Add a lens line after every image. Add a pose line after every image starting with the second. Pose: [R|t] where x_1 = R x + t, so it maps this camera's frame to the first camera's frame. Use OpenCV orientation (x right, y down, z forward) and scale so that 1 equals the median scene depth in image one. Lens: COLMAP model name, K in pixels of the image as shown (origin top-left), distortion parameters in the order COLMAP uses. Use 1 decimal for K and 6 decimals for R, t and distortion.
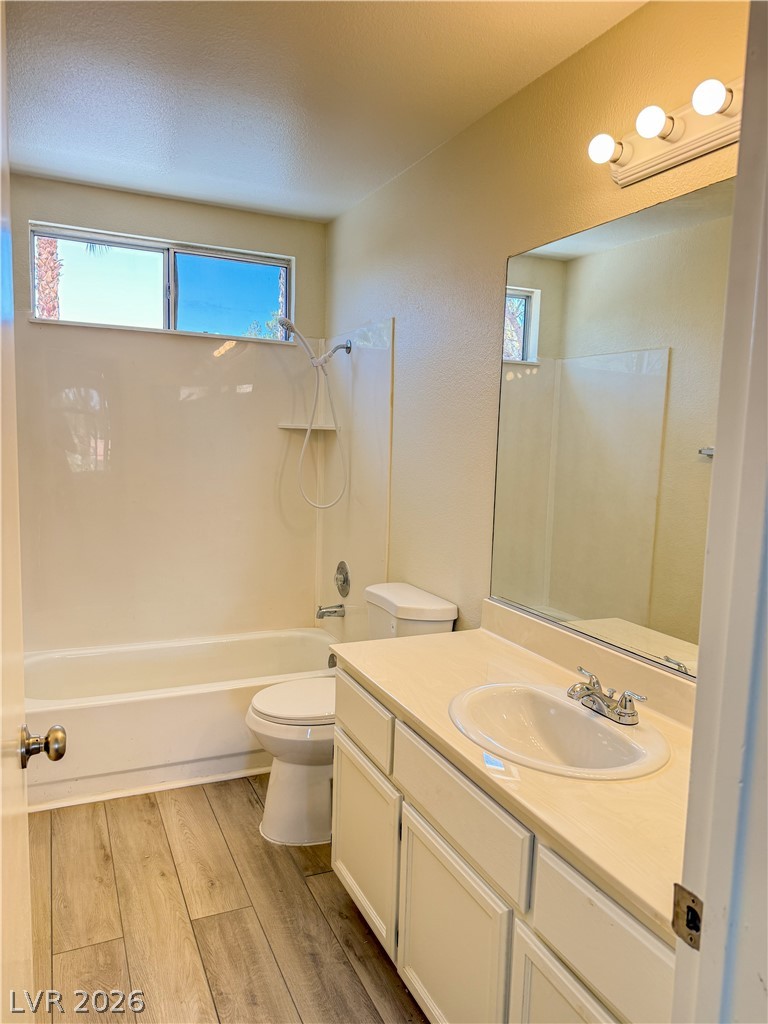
lens RADIAL K [[691.7, 0, 384.0], [0, 691.7, 512.0], [0, 0, 1]] dist [0.075378, -0.073344]
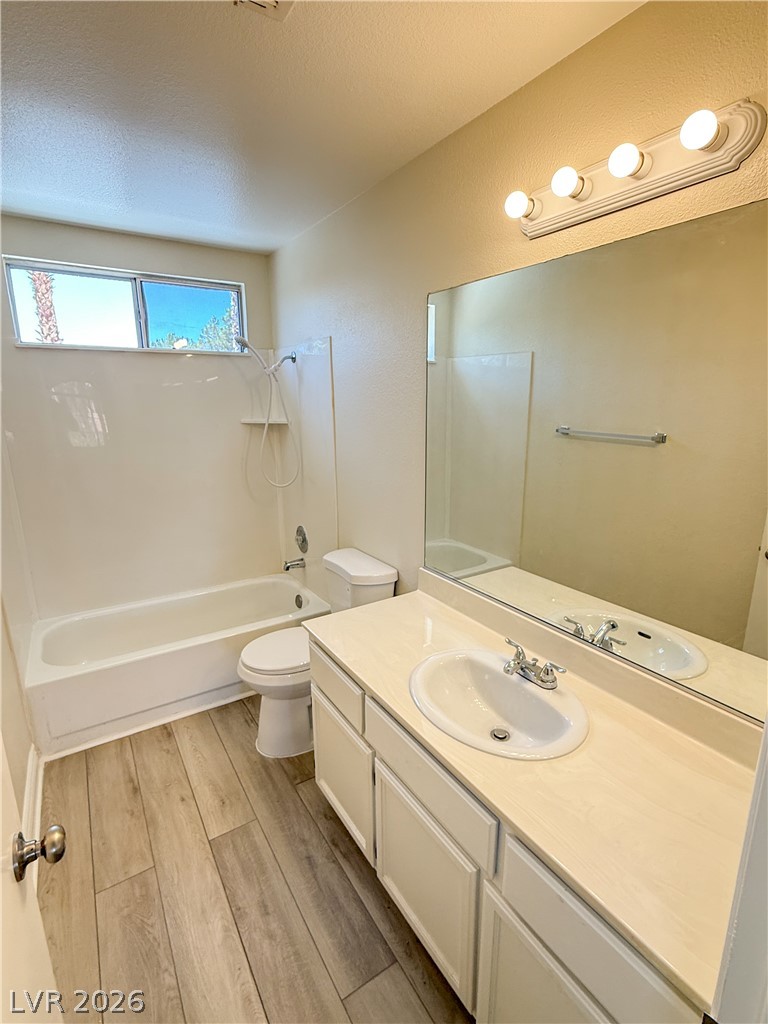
lens RADIAL K [[479.6, 0, 384.0], [0, 479.6, 512.0], [0, 0, 1]] dist [0.006096, 0.001427]
pose [[0.989871, -0.066436, 0.125466, -0.024738], [0.051240, 0.991367, 0.120686, -0.086276], [-0.132400, -0.113035, 0.984730, 0.137837]]
